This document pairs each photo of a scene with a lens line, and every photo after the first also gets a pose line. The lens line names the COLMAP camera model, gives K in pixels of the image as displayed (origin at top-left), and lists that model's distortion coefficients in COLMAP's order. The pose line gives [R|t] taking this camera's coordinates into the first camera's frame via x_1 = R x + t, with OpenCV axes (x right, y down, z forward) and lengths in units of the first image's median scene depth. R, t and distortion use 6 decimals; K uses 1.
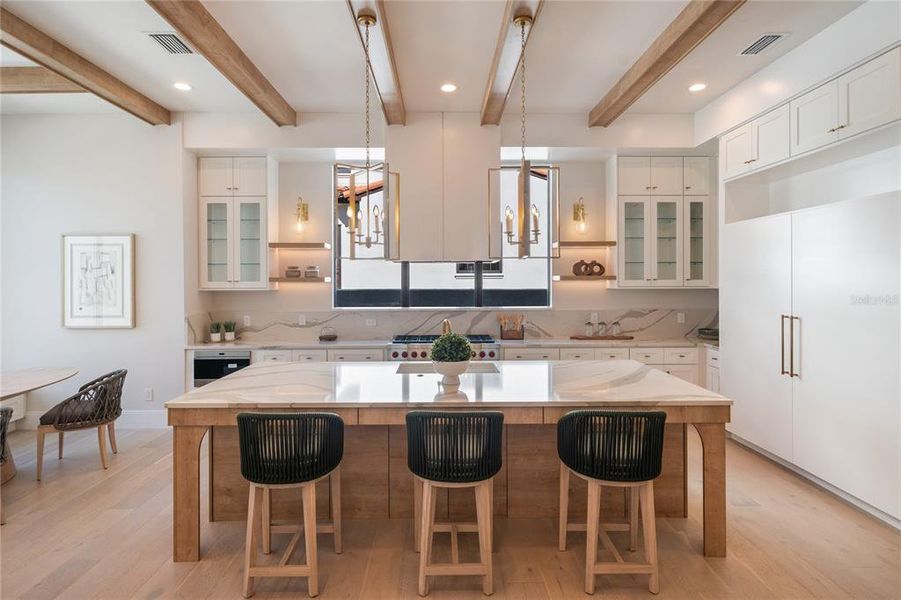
lens RADIAL K [[452.9, 0, 447.3], [0, 452.9, 284.5], [0, 0, 1]] dist [0.002706, 0.000646]
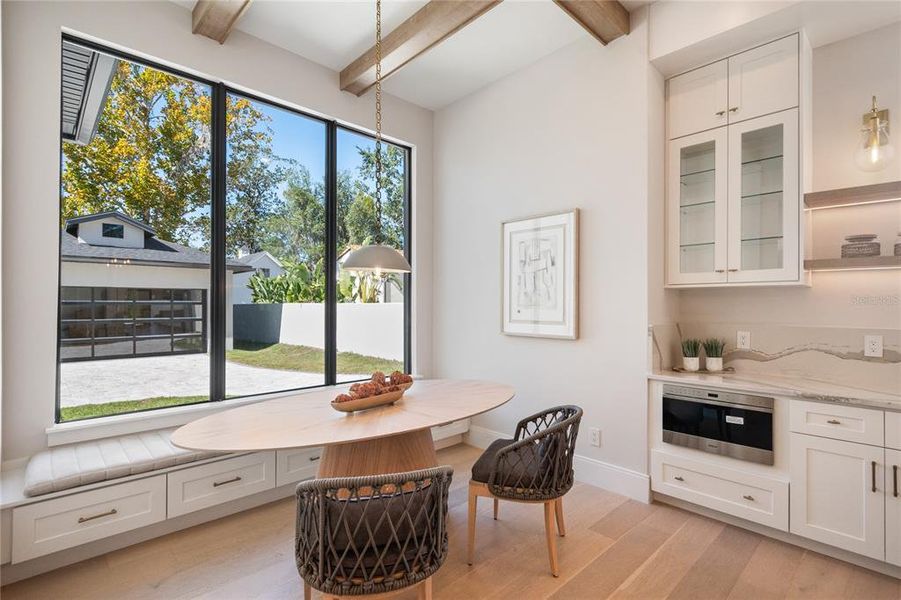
lens RADIAL K [[435.7, 0, 447.6], [0, 435.7, 303.7], [0, 0, 1]] dist [0.001251, 0.000098]
pose [[0.674571, 0.003231, -0.738202, -0.320923], [-0.009379, 0.999947, -0.004193, 0.043533], [0.738150, 0.009752, 0.674566, 0.383534]]
